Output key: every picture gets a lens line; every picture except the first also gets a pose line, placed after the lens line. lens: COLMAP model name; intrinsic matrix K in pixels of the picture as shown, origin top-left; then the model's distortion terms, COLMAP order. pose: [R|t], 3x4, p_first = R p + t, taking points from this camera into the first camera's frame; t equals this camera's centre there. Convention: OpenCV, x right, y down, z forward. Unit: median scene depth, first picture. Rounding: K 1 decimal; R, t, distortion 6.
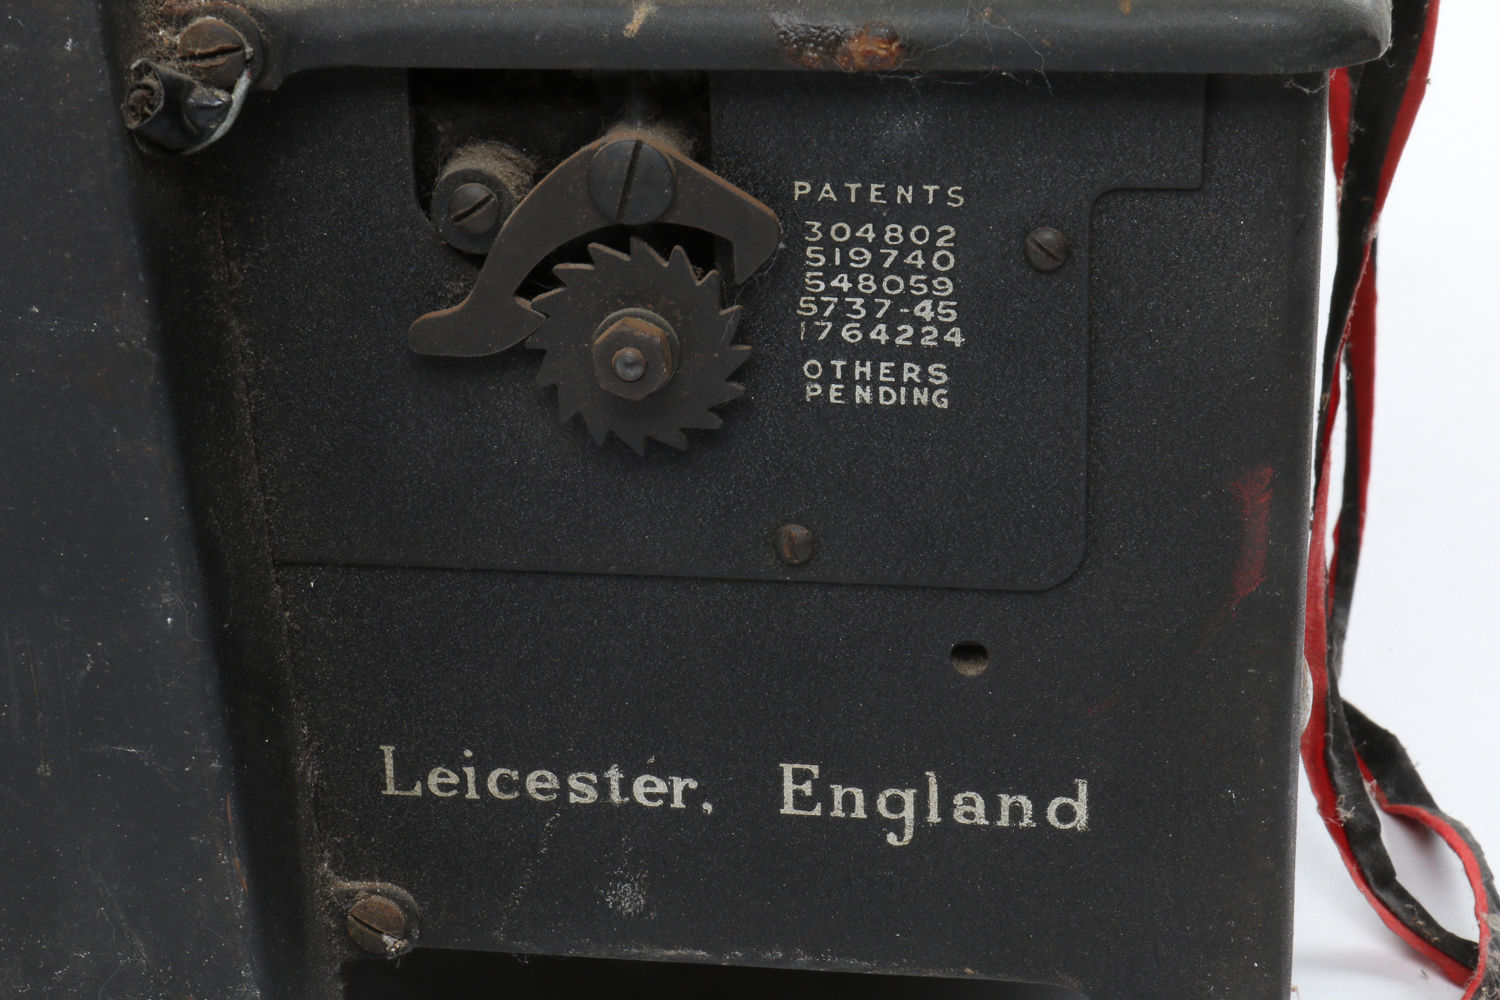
lens RADIAL K [[3457.2, 0, 750.0], [0, 3457.2, 500.0], [0, 0, 1]] dist [0.007569, 0.160562]
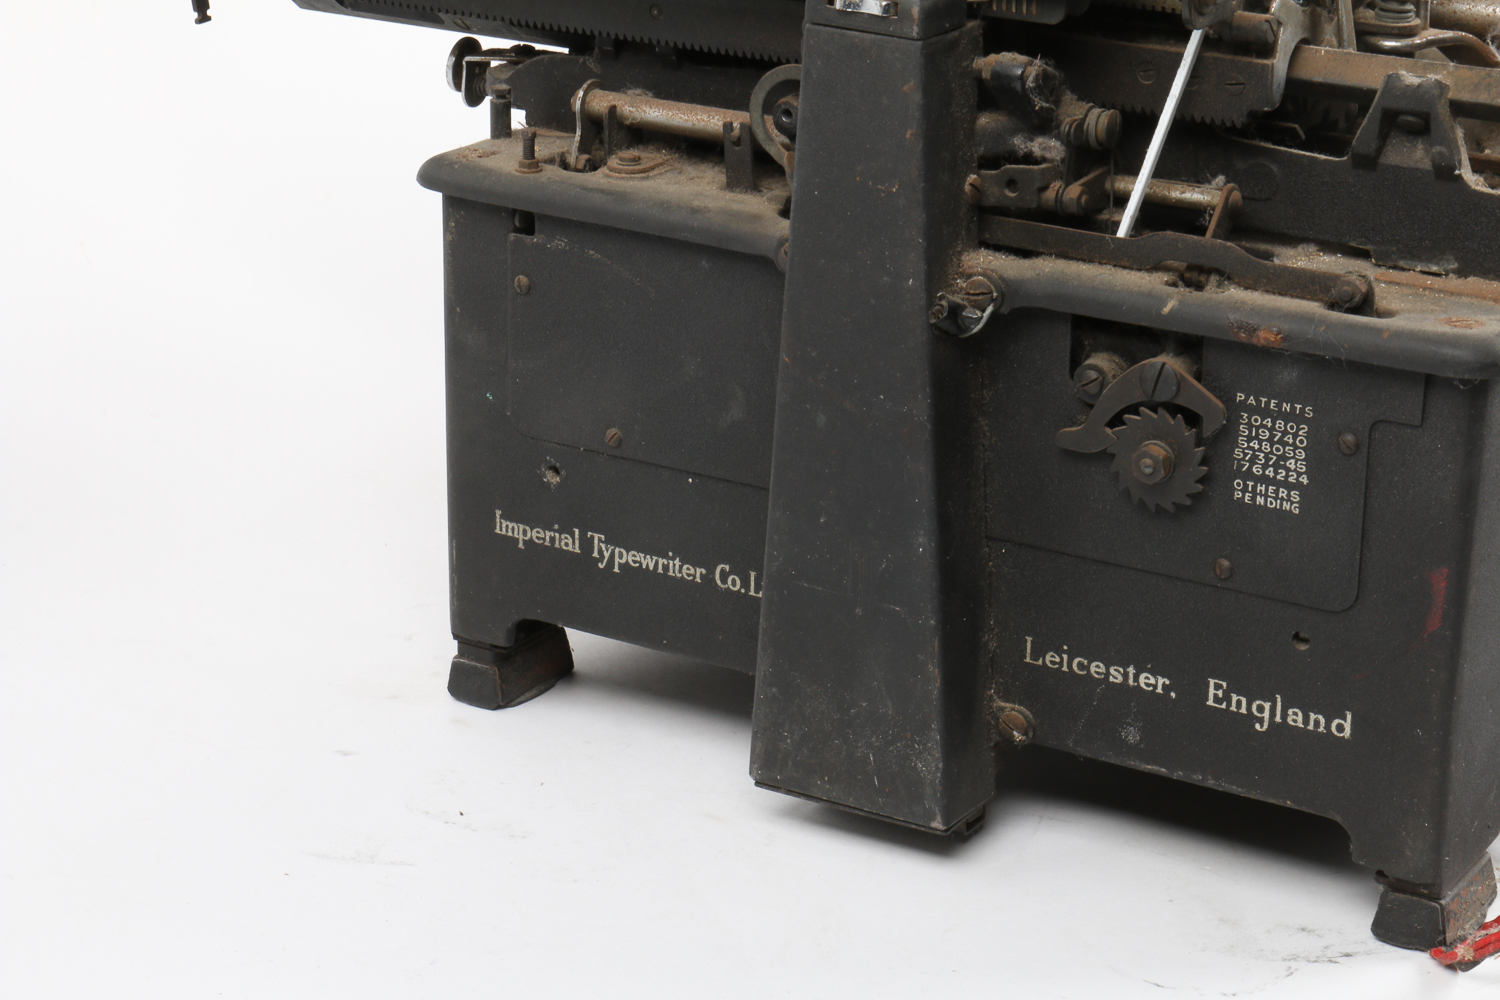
lens RADIAL K [[3369.7, 0, 750.0], [0, 3369.7, 500.0], [0, 0, 1]] dist [0.023662, -0.086050]
pose [[0.921324, 0.165356, -0.351881, 0.458911], [-0.178737, 0.983881, -0.005641, 0.034790], [0.345276, 0.068091, 0.936028, -0.981422]]
